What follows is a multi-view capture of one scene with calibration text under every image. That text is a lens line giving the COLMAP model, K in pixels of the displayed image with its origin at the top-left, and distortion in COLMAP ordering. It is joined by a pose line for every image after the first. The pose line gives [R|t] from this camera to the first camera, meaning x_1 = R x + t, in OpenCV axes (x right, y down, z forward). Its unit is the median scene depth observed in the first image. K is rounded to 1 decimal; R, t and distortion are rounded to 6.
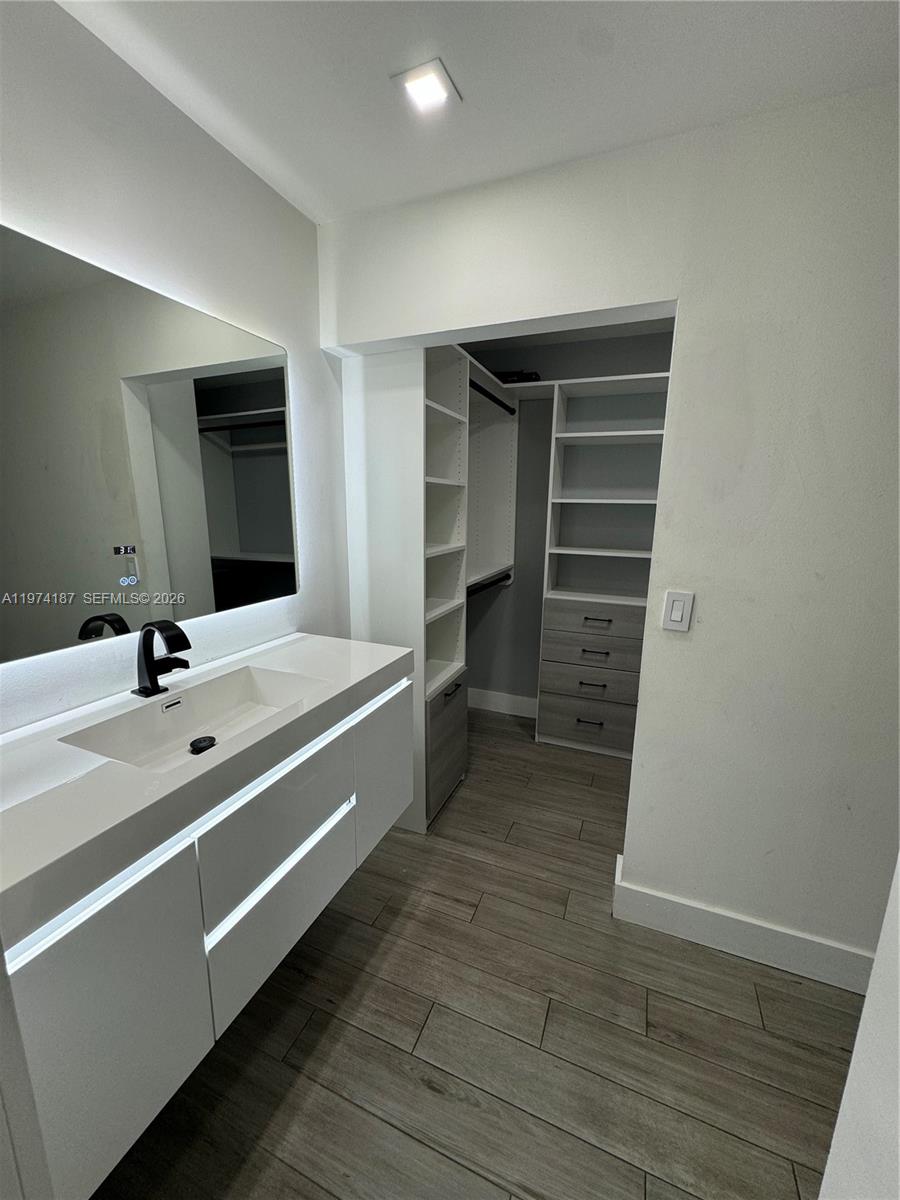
lens RADIAL K [[479.5, 0, 449.0], [0, 479.5, 601.0], [0, 0, 1]] dist [-0.002486, 0.001104]
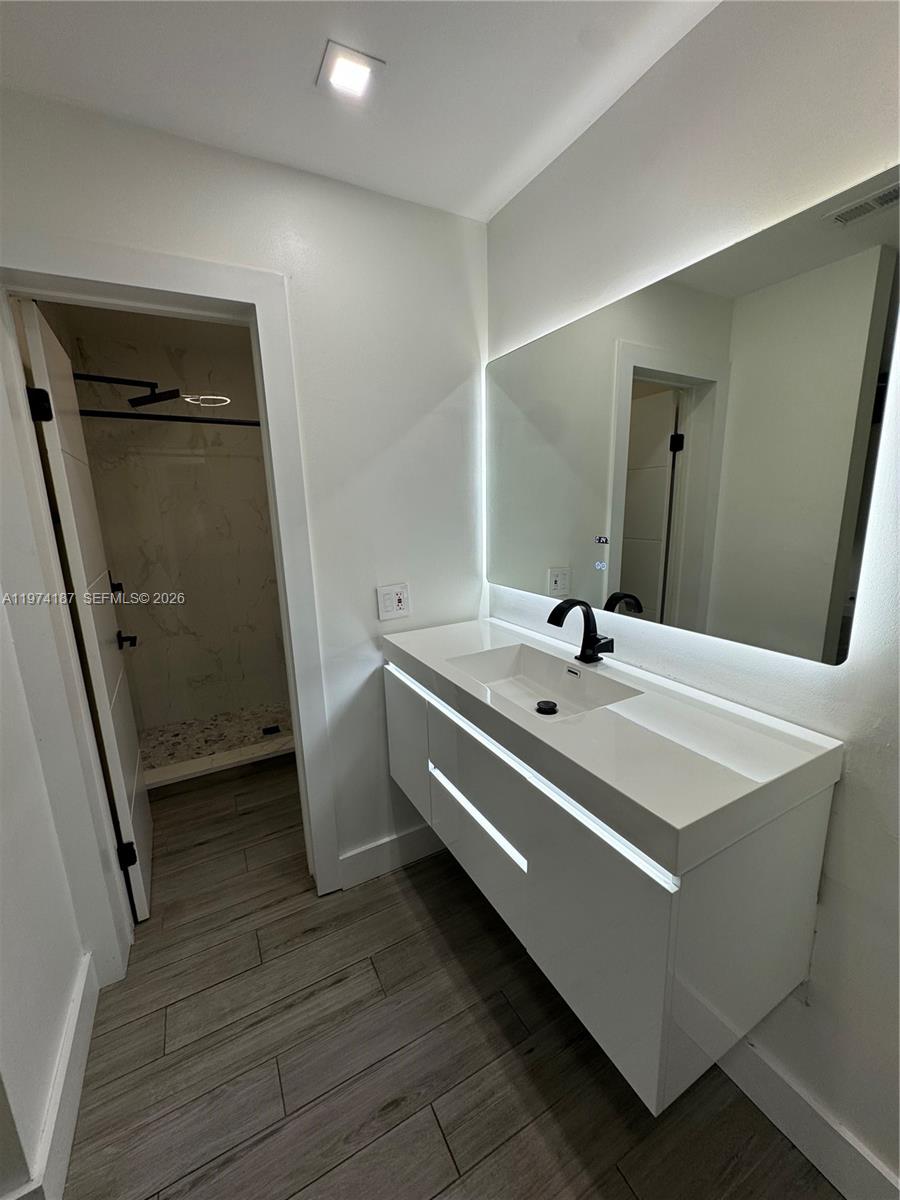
lens RADIAL K [[479.5, 0, 452.1], [0, 479.5, 603.0], [0, 0, 1]] dist [-0.002486, 0.001104]
pose [[-0.625611, 0.163822, -0.762740, 0.432879], [-0.137233, 0.939347, 0.314315, -0.245683], [0.767970, 0.301312, -0.565184, 1.248923]]
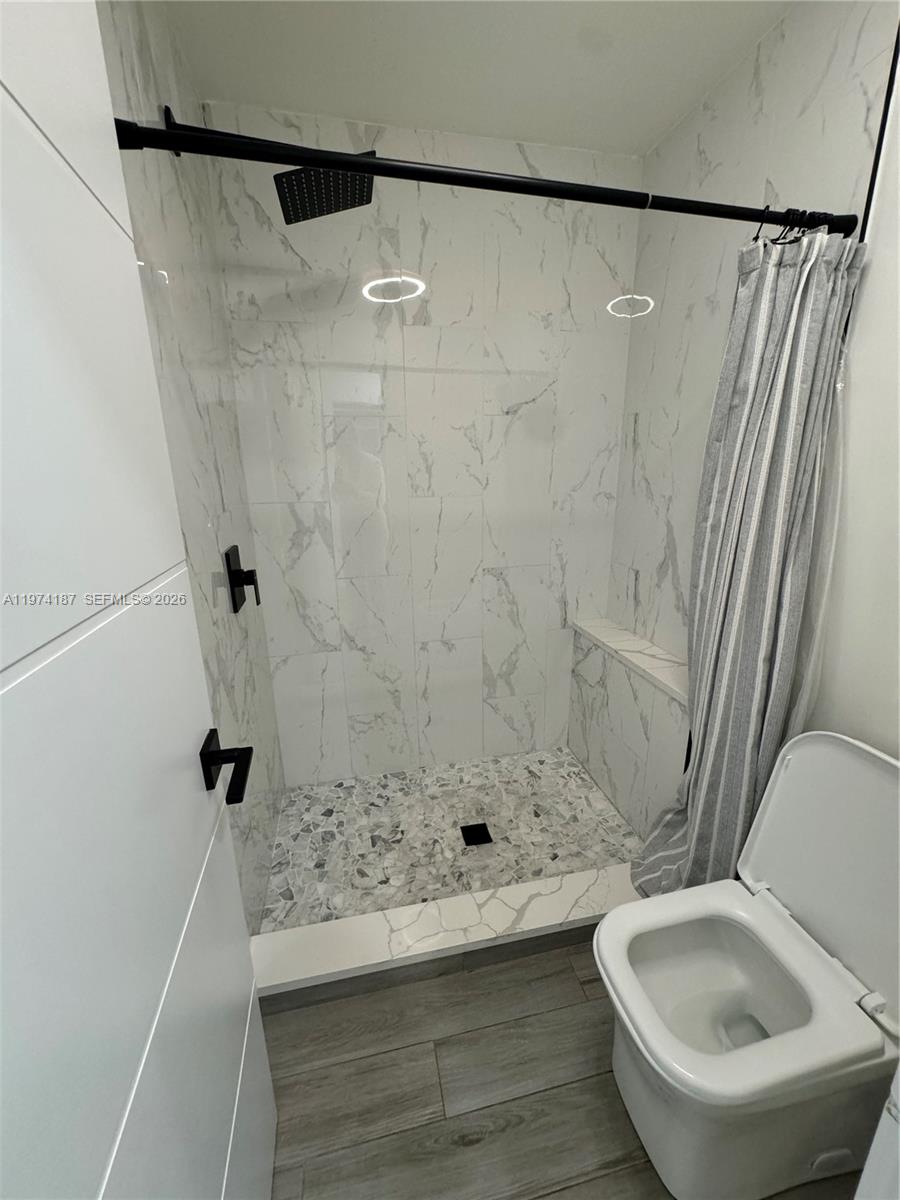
lens RADIAL K [[479.5, 0, 451.3], [0, 479.5, 602.5], [0, 0, 1]] dist [-0.002486, 0.001104]
pose [[-0.820266, 0.150770, -0.551754, 0.299523], [-0.113538, 0.902521, 0.415410, -0.151638], [0.560601, 0.403391, -0.723189, 0.893573]]
